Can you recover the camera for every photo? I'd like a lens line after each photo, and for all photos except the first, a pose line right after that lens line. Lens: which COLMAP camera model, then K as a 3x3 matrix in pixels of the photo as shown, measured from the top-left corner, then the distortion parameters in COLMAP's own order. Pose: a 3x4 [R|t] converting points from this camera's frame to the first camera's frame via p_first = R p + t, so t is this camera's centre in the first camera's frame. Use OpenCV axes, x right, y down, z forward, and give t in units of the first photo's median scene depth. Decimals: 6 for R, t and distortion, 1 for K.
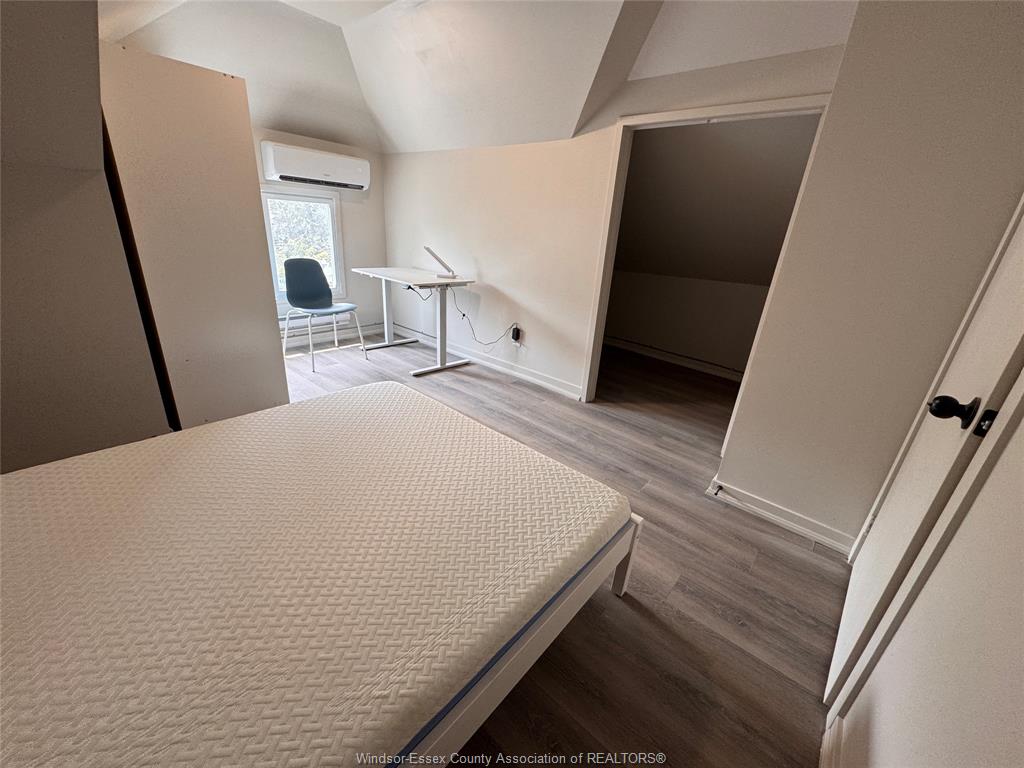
lens RADIAL K [[408.7, 0, 507.9], [0, 408.7, 384.1], [0, 0, 1]] dist [-0.000719, -0.000258]
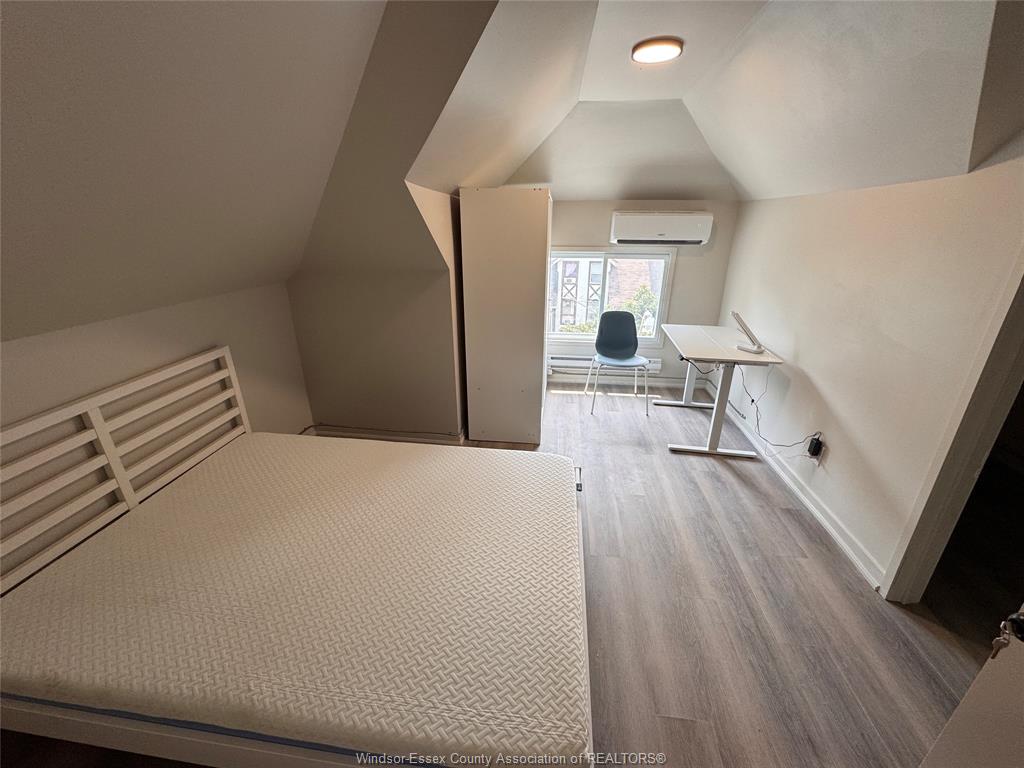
lens RADIAL K [[408.7, 0, 511.8], [0, 408.7, 379.0], [0, 0, 1]] dist [-0.000719, -0.000258]
pose [[0.566977, 0.227957, -0.791563, 0.243141], [-0.269293, 0.959439, 0.083414, -0.146285], [0.778472, 0.165869, 0.605367, 0.140078]]
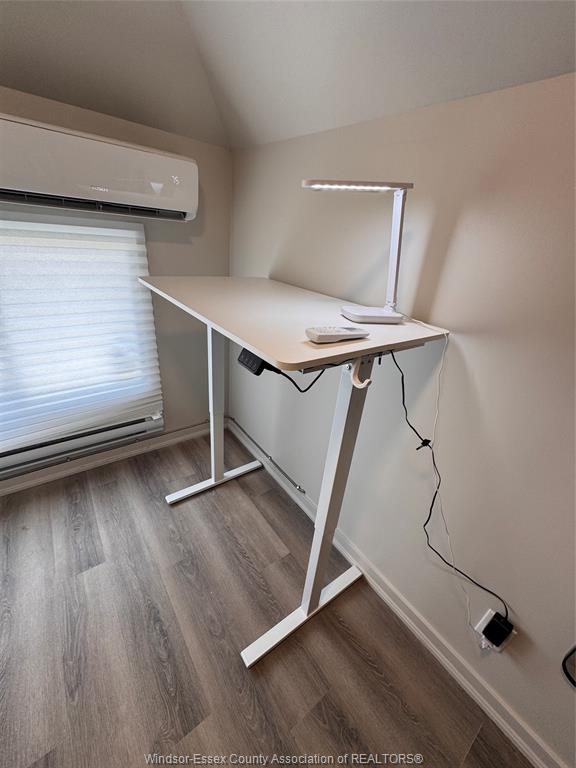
lens RADIAL K [[306.6, 0, 290.0], [0, 306.6, 385.4], [0, 0, 1]] dist [-0.000719, -0.000258]
pose [[0.978277, 0.106542, -0.177829, -0.136480], [-0.094841, 0.992807, 0.073078, -0.330876], [0.184336, -0.054625, 0.981344, 0.677918]]
